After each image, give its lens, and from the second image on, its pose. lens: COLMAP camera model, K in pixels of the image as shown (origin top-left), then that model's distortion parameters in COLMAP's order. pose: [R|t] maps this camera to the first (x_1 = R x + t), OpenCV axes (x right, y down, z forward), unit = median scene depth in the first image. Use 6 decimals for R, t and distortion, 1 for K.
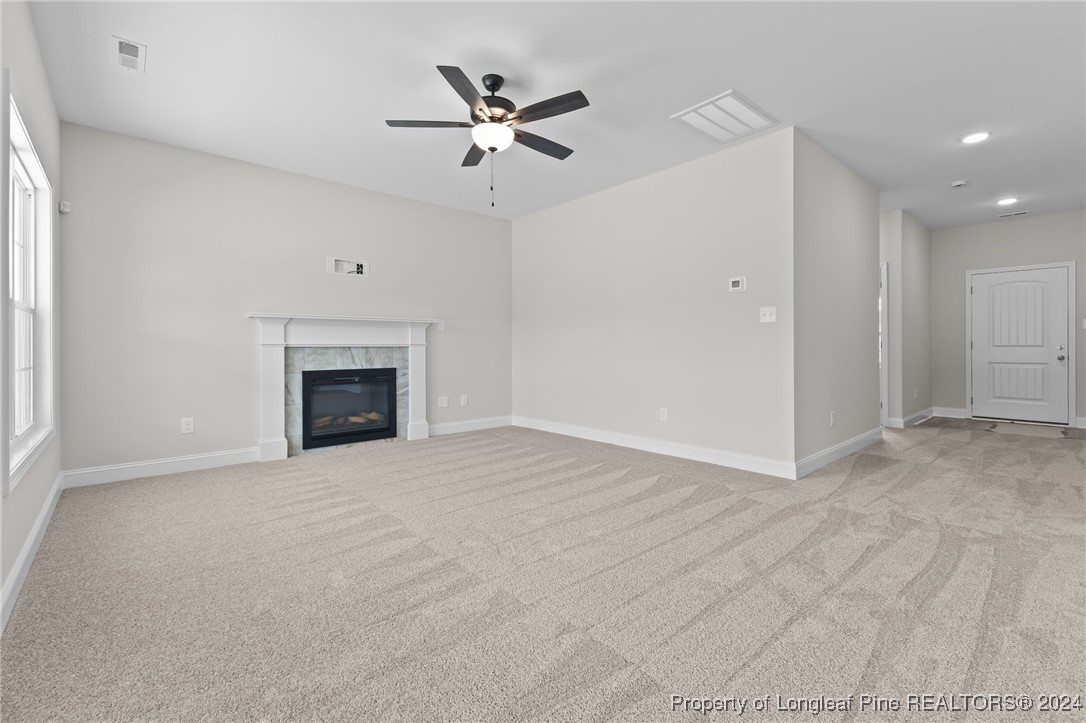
lens RADIAL K [[471.5, 0, 529.2], [0, 471.5, 345.5], [0, 0, 1]] dist [-0.002030, -0.001039]
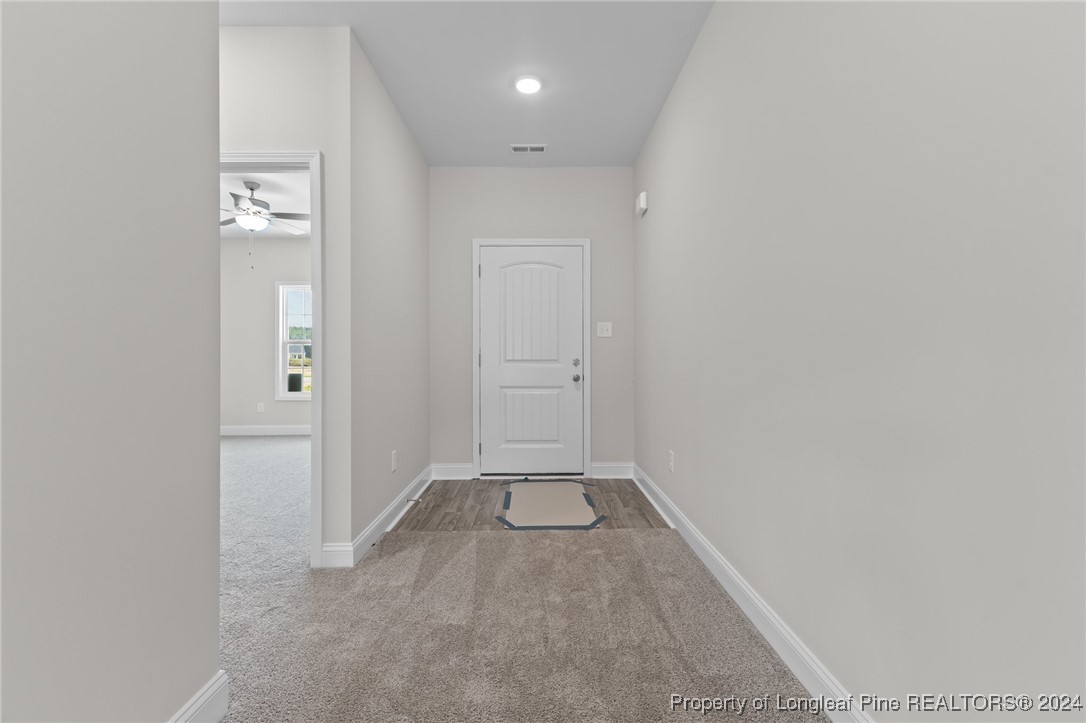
lens RADIAL K [[471.5, 0, 542.6], [0, 471.5, 358.2], [0, 0, 1]] dist [-0.002030, -0.001039]
pose [[0.637393, 0.000959, 0.770538, 0.507560], [0.000698, 0.999998, -0.001822, -0.001171], [-0.770539, 0.001699, 0.637391, 0.532464]]
